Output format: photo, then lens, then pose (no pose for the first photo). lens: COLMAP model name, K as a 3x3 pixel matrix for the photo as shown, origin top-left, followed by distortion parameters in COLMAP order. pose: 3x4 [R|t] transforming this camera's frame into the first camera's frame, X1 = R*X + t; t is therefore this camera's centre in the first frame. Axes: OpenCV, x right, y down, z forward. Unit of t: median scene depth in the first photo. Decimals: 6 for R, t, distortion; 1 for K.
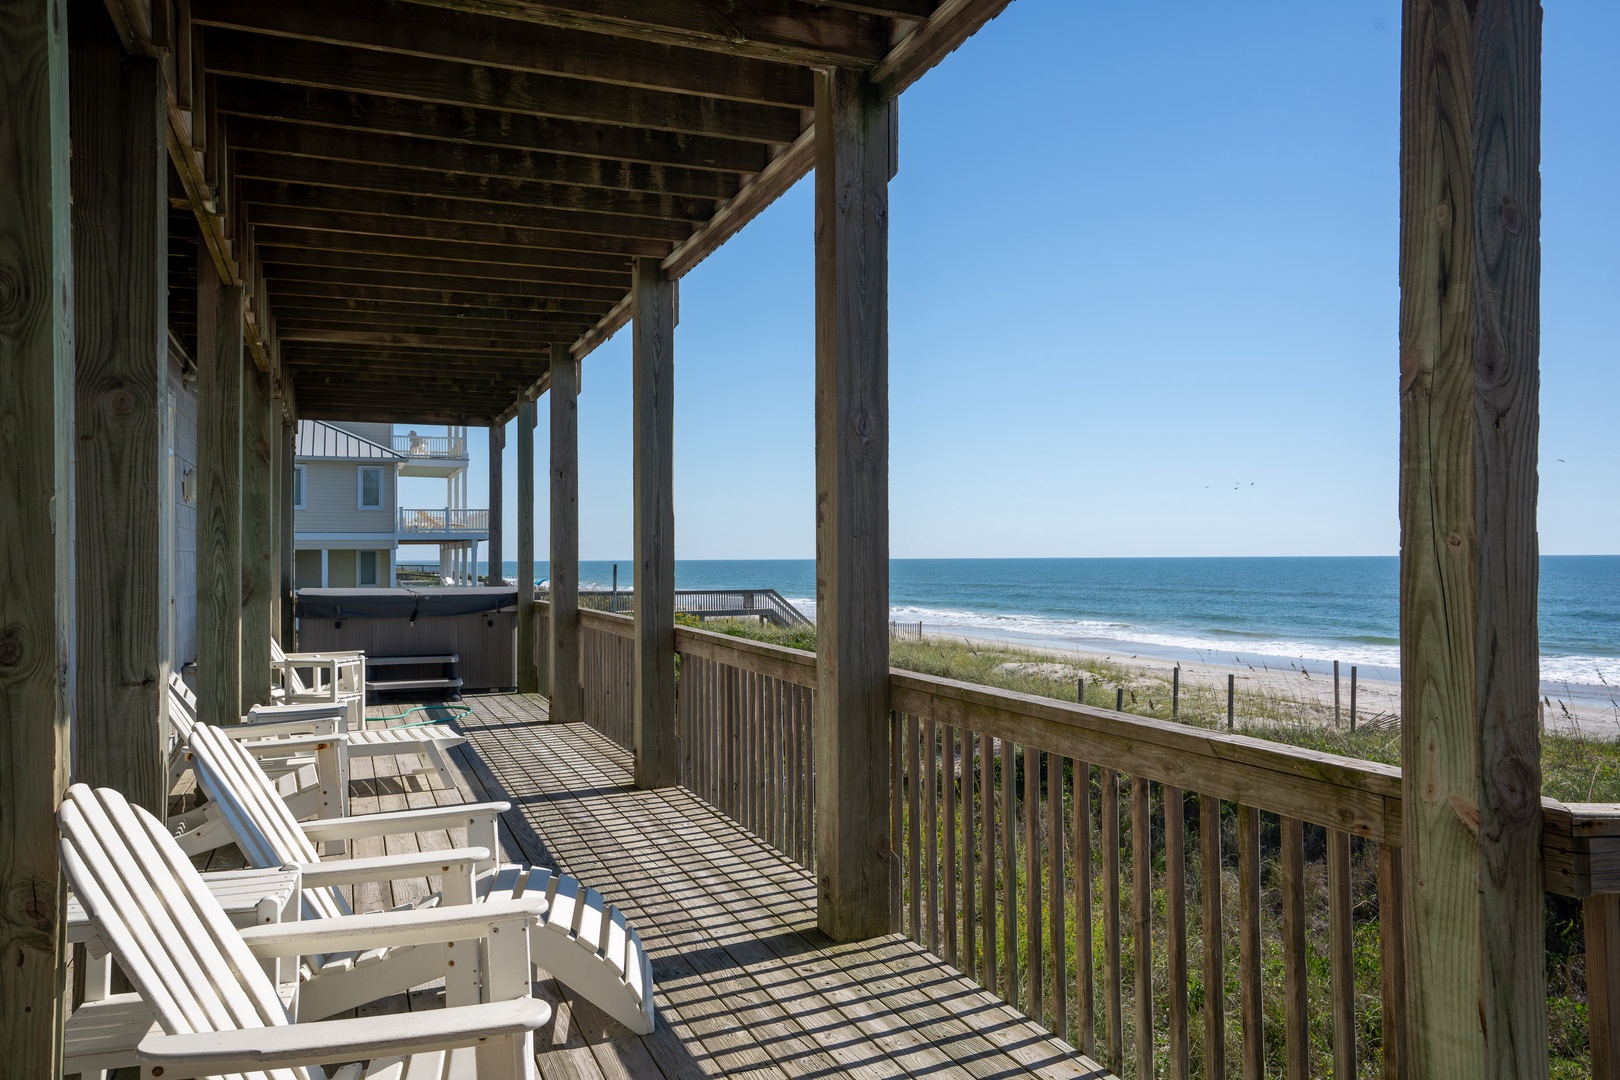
lens RADIAL K [[1279.1, 0, 810.0], [0, 1279.1, 540.0], [0, 0, 1]] dist [-0.005493, 0.070187]
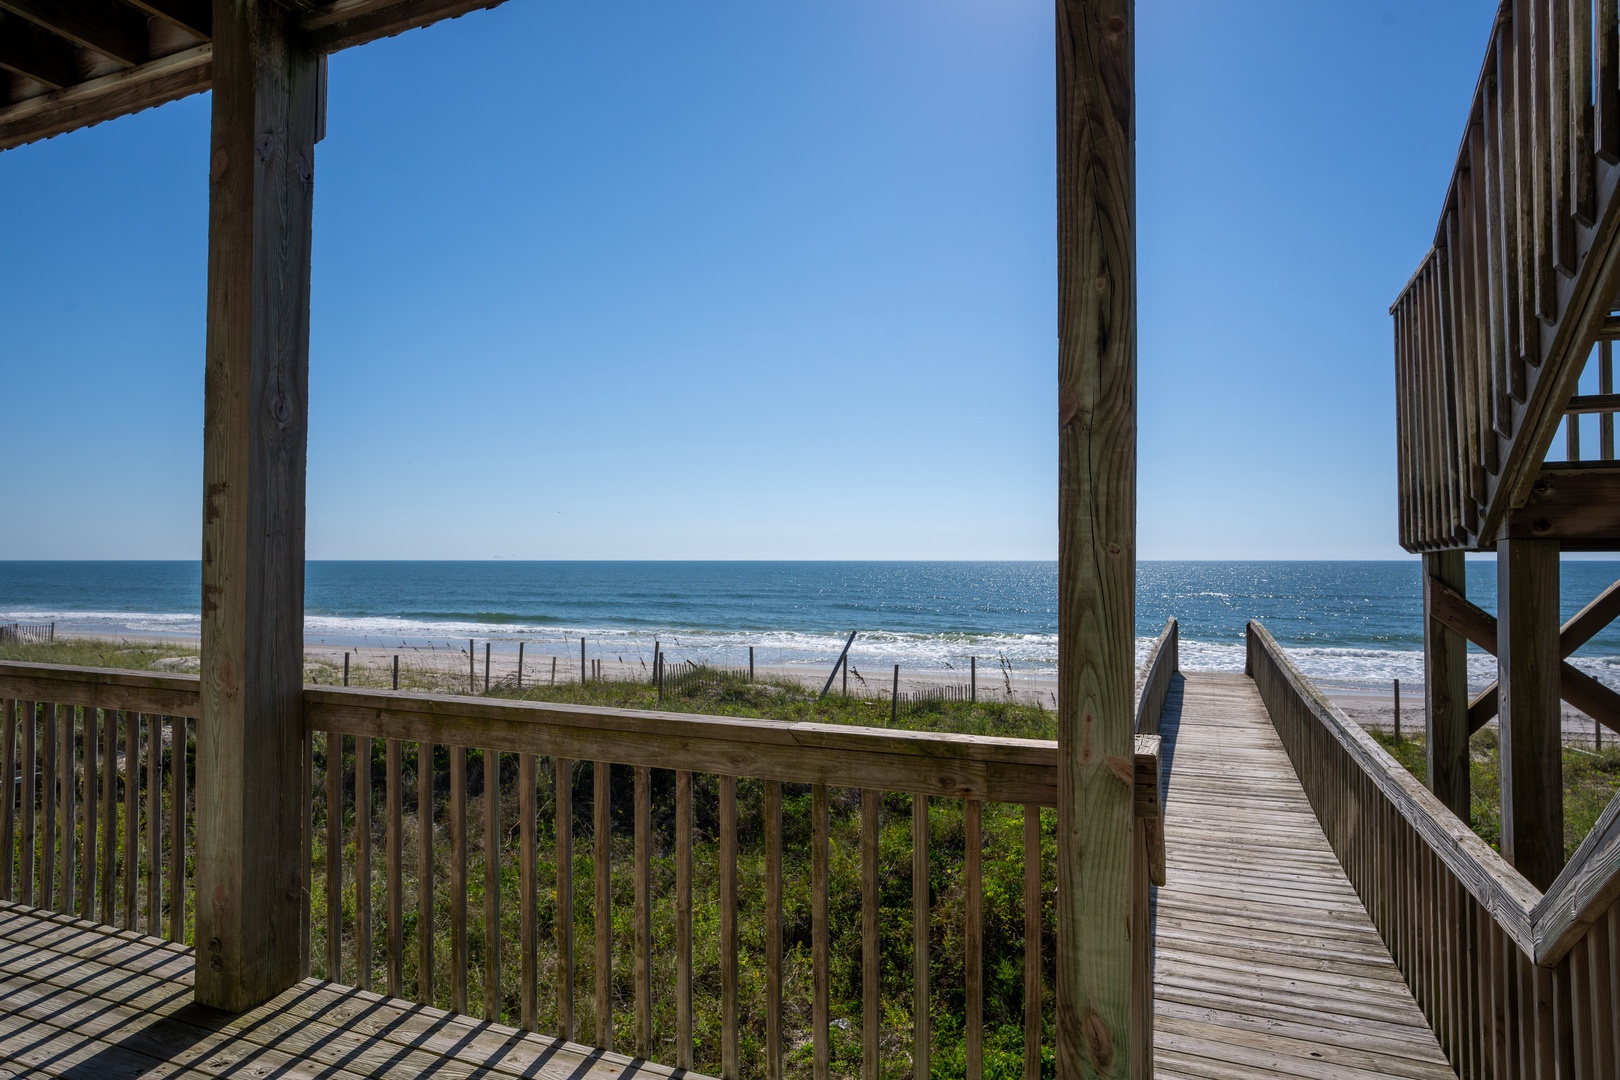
lens RADIAL K [[927.1, 0, 810.0], [0, 927.1, 540.0], [0, 0, 1]] dist [-0.047705, 0.037406]
pose [[0.674430, 0.021059, 0.738038, -0.184194], [-0.014339, 0.999778, -0.015424, 0.004901], [-0.738199, -0.000181, 0.674583, 0.325653]]
